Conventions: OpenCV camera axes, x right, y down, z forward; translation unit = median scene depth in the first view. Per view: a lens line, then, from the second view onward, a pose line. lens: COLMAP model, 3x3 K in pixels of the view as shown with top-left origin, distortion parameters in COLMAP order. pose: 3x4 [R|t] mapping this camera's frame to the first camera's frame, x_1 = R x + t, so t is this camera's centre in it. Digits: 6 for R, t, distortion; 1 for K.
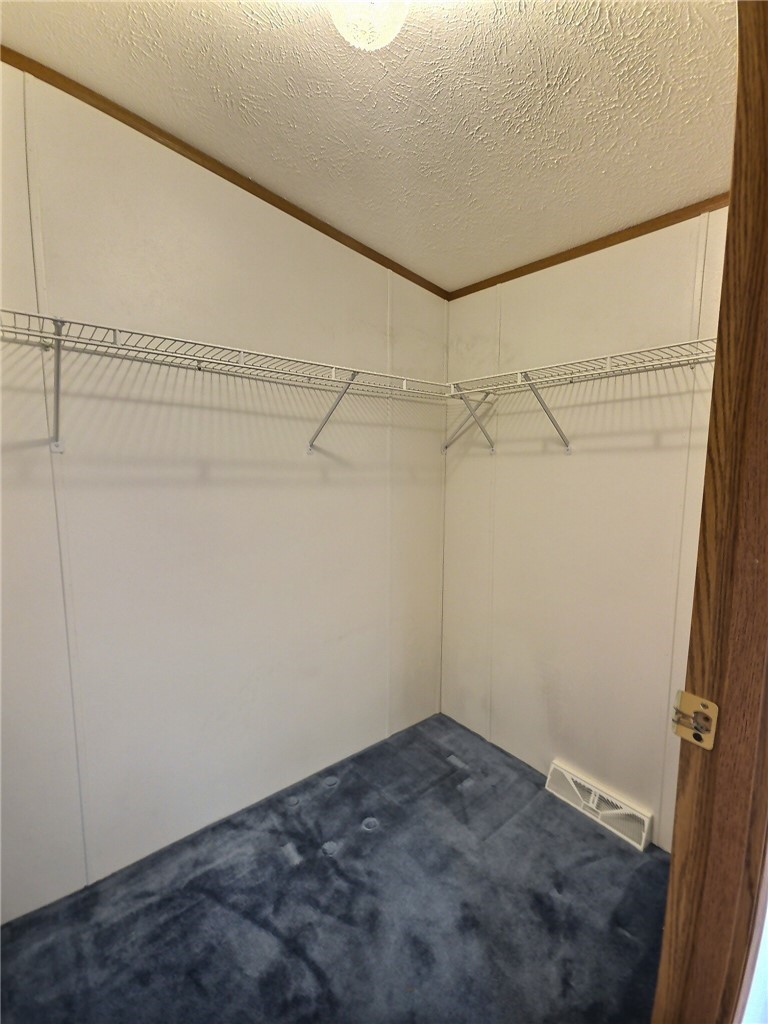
lens RADIAL K [[477.0, 0, 384.0], [0, 477.0, 512.0], [0, 0, 1]] dist [0.008683, -0.007161]
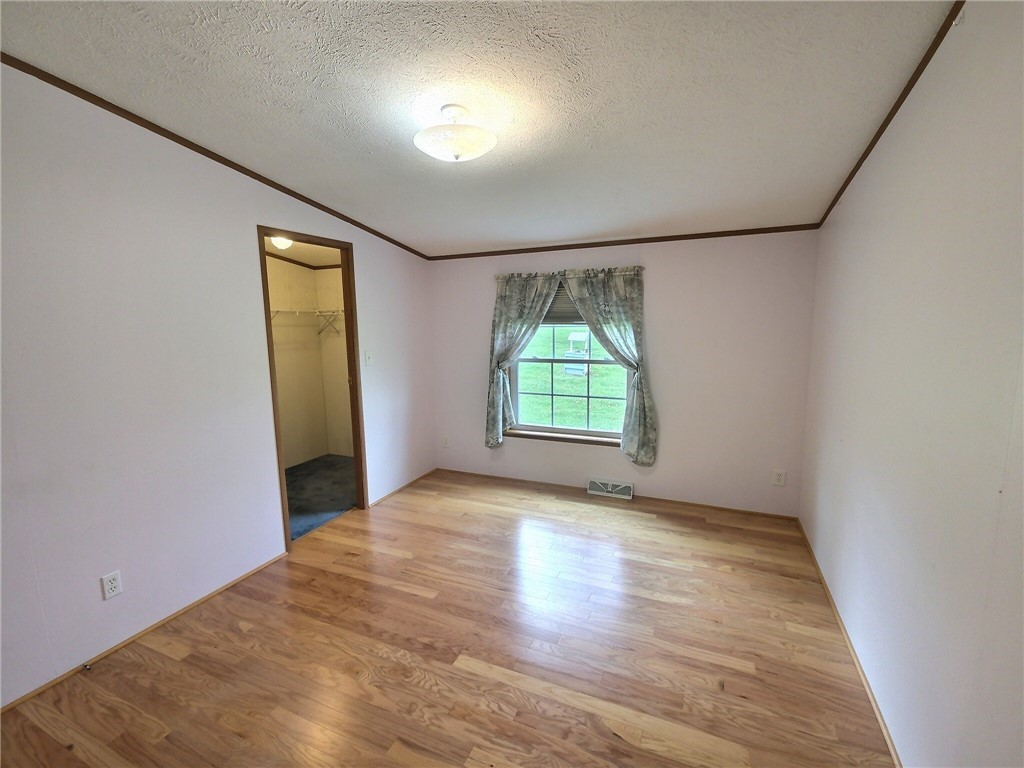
lens RADIAL K [[477.0, 0, 512.7], [0, 477.0, 385.3], [0, 0, 1]] dist [0.008683, -0.007161]
pose [[0.898702, -0.079985, 0.431204, -0.053515], [0.082500, 0.996508, 0.012902, 0.180452], [-0.430730, 0.023980, 0.902162, -1.656188]]
